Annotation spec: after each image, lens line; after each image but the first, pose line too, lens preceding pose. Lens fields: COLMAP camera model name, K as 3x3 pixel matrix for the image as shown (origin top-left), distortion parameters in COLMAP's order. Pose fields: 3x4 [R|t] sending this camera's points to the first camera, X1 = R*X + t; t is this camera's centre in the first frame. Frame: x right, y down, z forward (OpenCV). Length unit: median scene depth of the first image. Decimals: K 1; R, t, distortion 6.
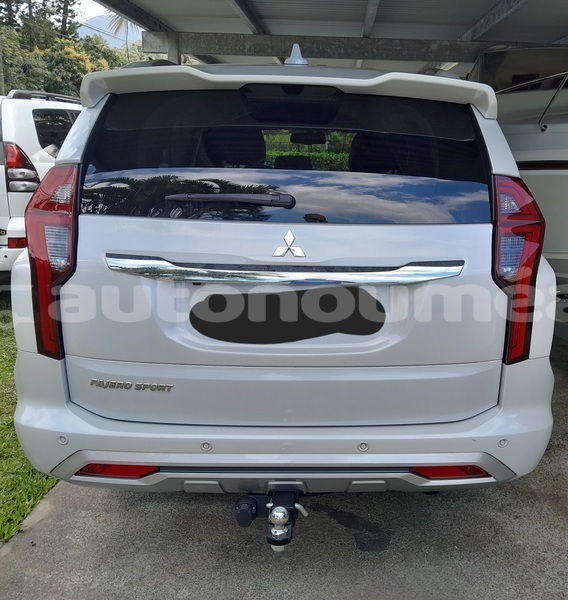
lens RADIAL K [[509.1, 0, 284.0], [0, 509.1, 299.8], [0, 0, 1]] dist [-0.045481, -0.004493]
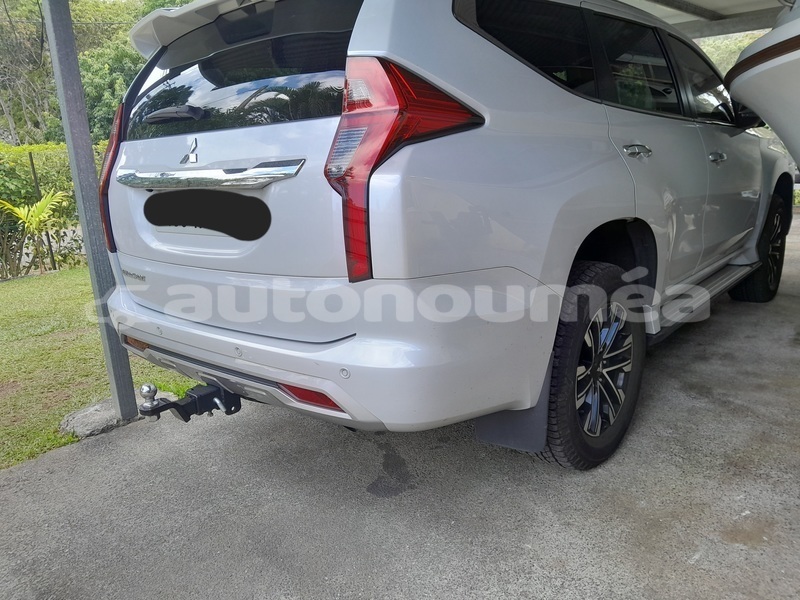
lens RADIAL K [[666.5, 0, 399.8], [0, 666.5, 299.7], [0, 0, 1]] dist [0.000329, -0.001619]
pose [[0.750640, 0.098017, -0.653401, 1.232965], [-0.029734, 0.992944, 0.114792, 0.026676], [0.660042, -0.066739, 0.748258, 0.220832]]
